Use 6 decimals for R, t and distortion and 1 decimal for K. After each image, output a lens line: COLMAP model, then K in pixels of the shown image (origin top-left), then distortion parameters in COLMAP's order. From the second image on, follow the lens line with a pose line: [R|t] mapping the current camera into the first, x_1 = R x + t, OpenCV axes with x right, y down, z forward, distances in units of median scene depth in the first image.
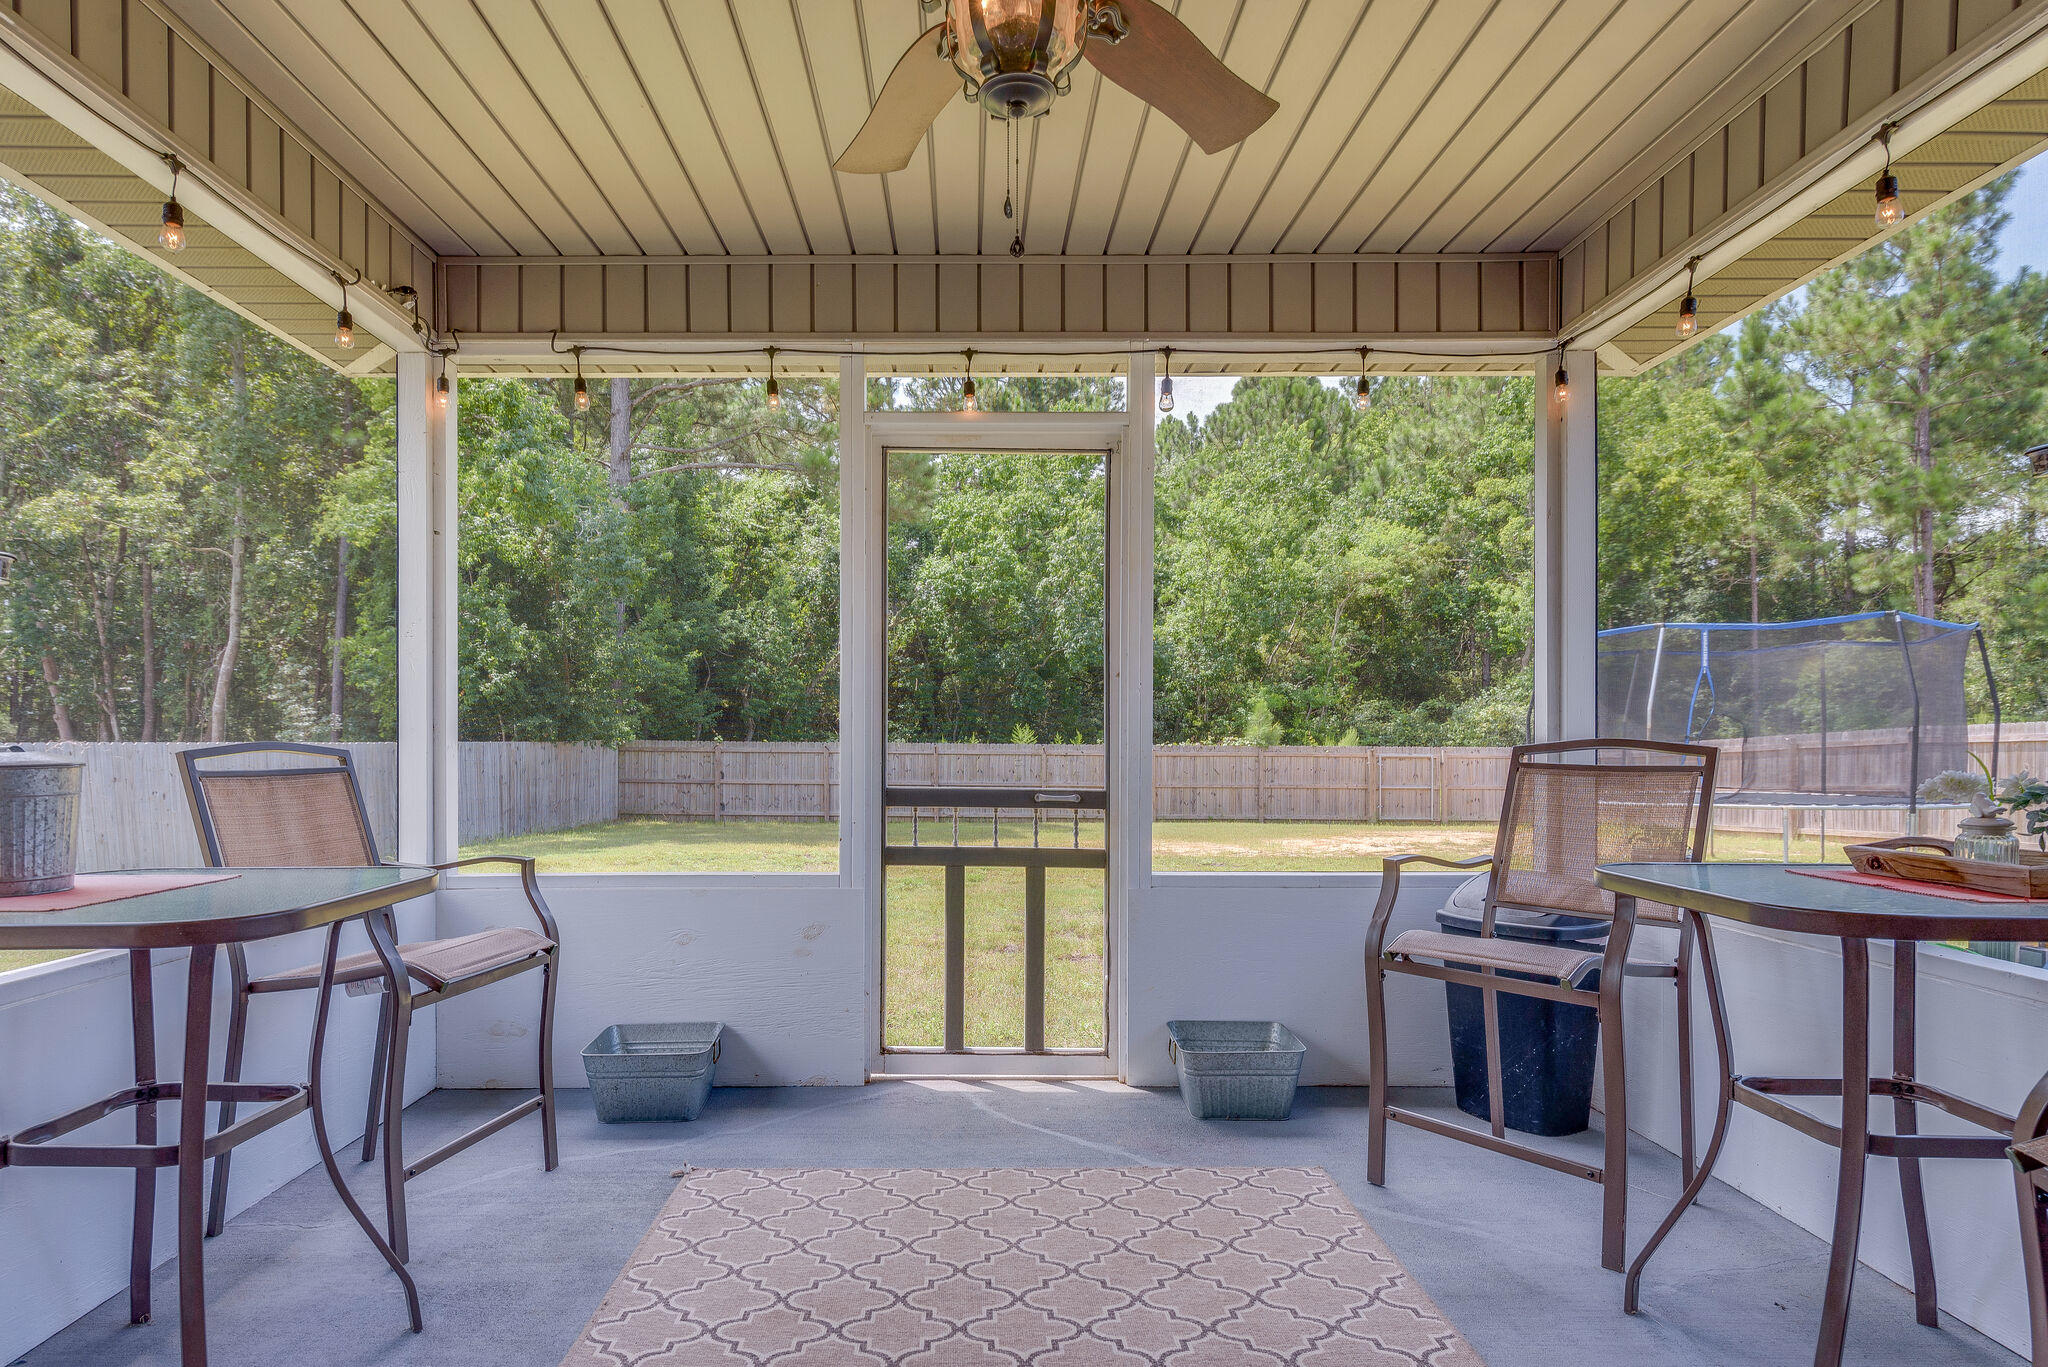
lens RADIAL K [[1208.2, 0, 1052.7], [0, 1208.2, 696.6], [0, 0, 1]] dist [0.031393, -0.016221]
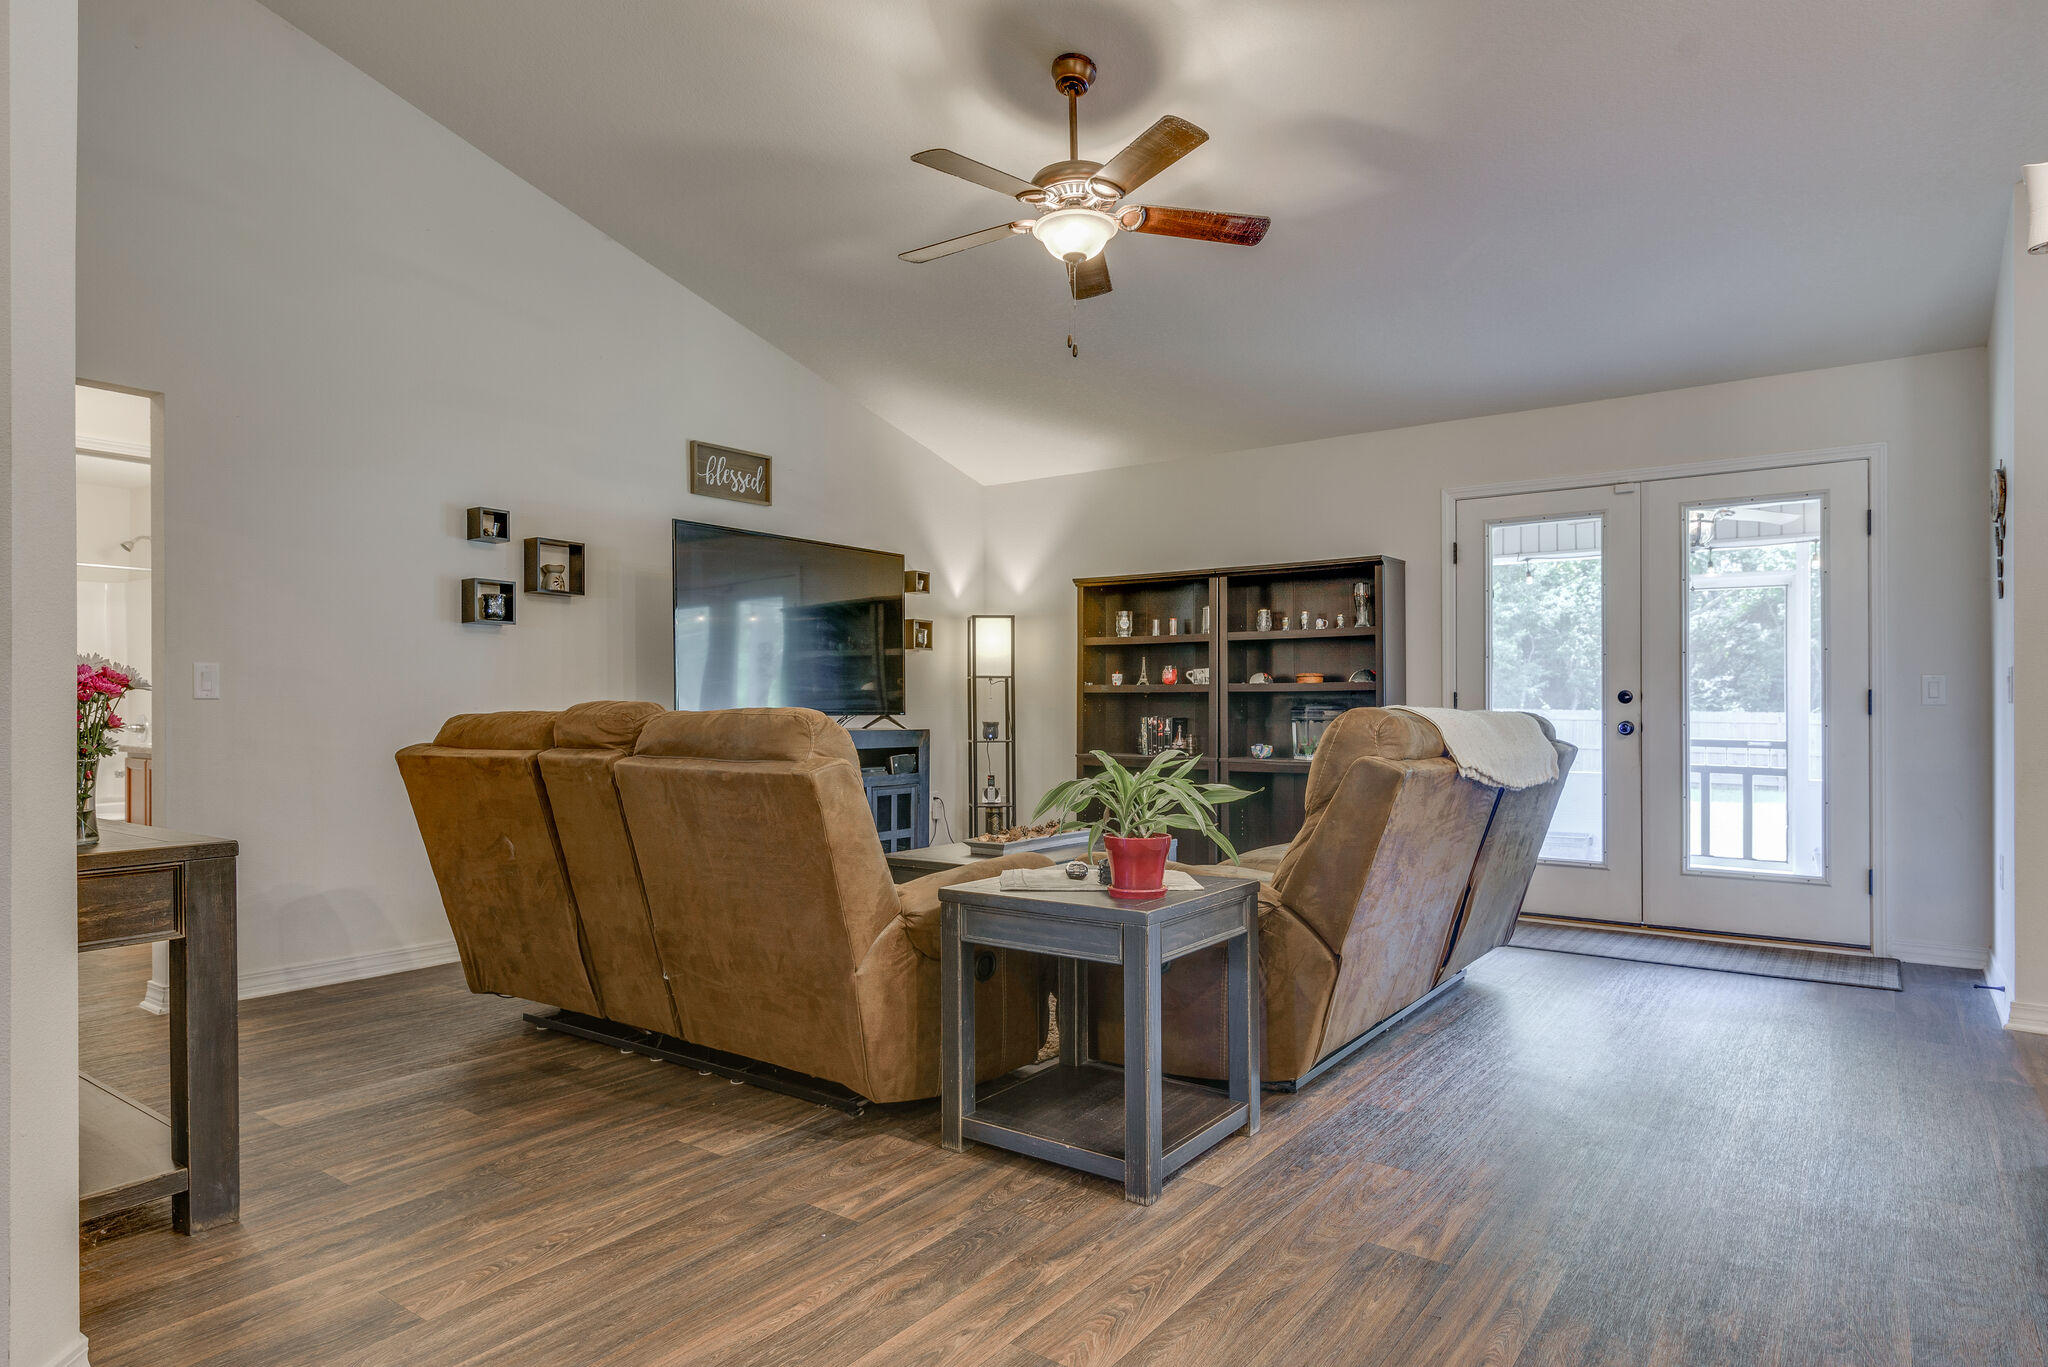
lens RADIAL K [[1208.2, 0, 1052.7], [0, 1208.2, 696.6], [0, 0, 1]] dist [0.031393, -0.016221]
pose [[0.797926, -0.008042, -0.602702, 0.336219], [0.024443, 0.999520, 0.019024, -0.081517], [0.602260, -0.029912, 0.797740, -1.651931]]
